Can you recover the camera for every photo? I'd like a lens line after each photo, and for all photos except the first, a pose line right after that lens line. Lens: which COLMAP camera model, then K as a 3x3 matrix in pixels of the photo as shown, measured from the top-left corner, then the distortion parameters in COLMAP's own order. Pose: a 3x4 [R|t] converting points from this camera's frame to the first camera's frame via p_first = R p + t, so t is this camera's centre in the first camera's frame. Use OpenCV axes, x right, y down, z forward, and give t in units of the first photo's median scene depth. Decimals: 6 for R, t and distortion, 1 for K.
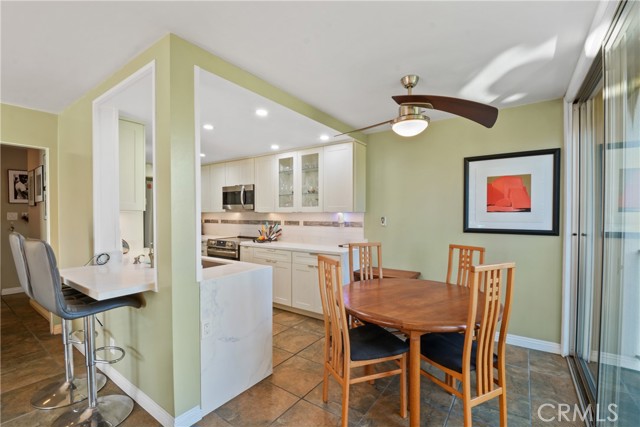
lens RADIAL K [[280.9, 0, 320.9], [0, 280.9, 217.0], [0, 0, 1]] dist [-0.018482, -0.006721]
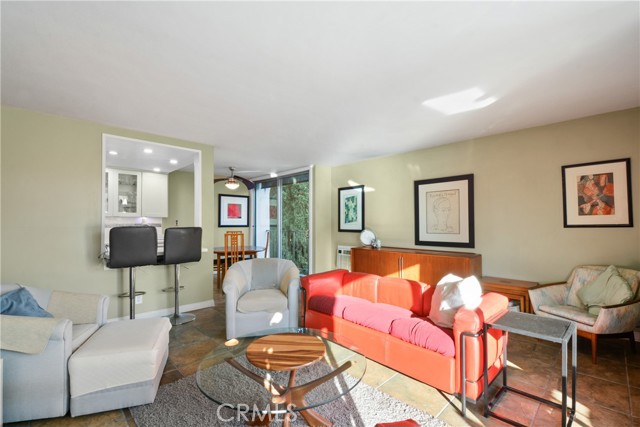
lens RADIAL K [[280.9, 0, 319.7], [0, 280.9, 218.2], [0, 0, 1]] dist [-0.018482, -0.006721]
pose [[0.186884, 0.009827, 0.982333, -1.673874], [0.002953, 0.999940, -0.010565, 0.010929], [-0.982377, 0.004875, 0.186844, -0.234631]]
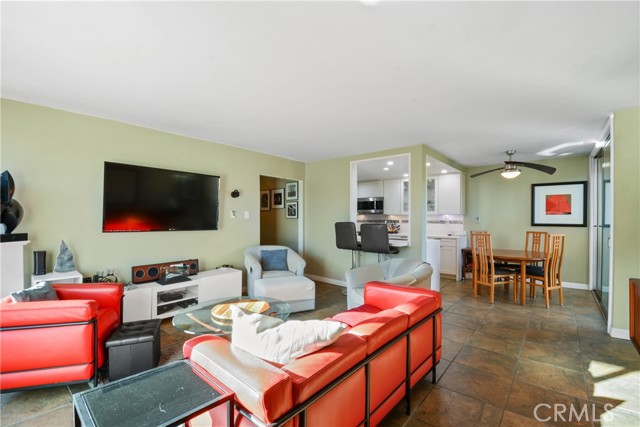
lens RADIAL K [[280.9, 0, 319.3], [0, 280.9, 217.7], [0, 0, 1]] dist [-0.018482, -0.006721]
pose [[0.996114, 0.000516, -0.088077, -0.744834], [-0.001123, 0.999976, -0.006845, 0.018189], [0.088072, 0.006917, 0.996090, -0.964139]]
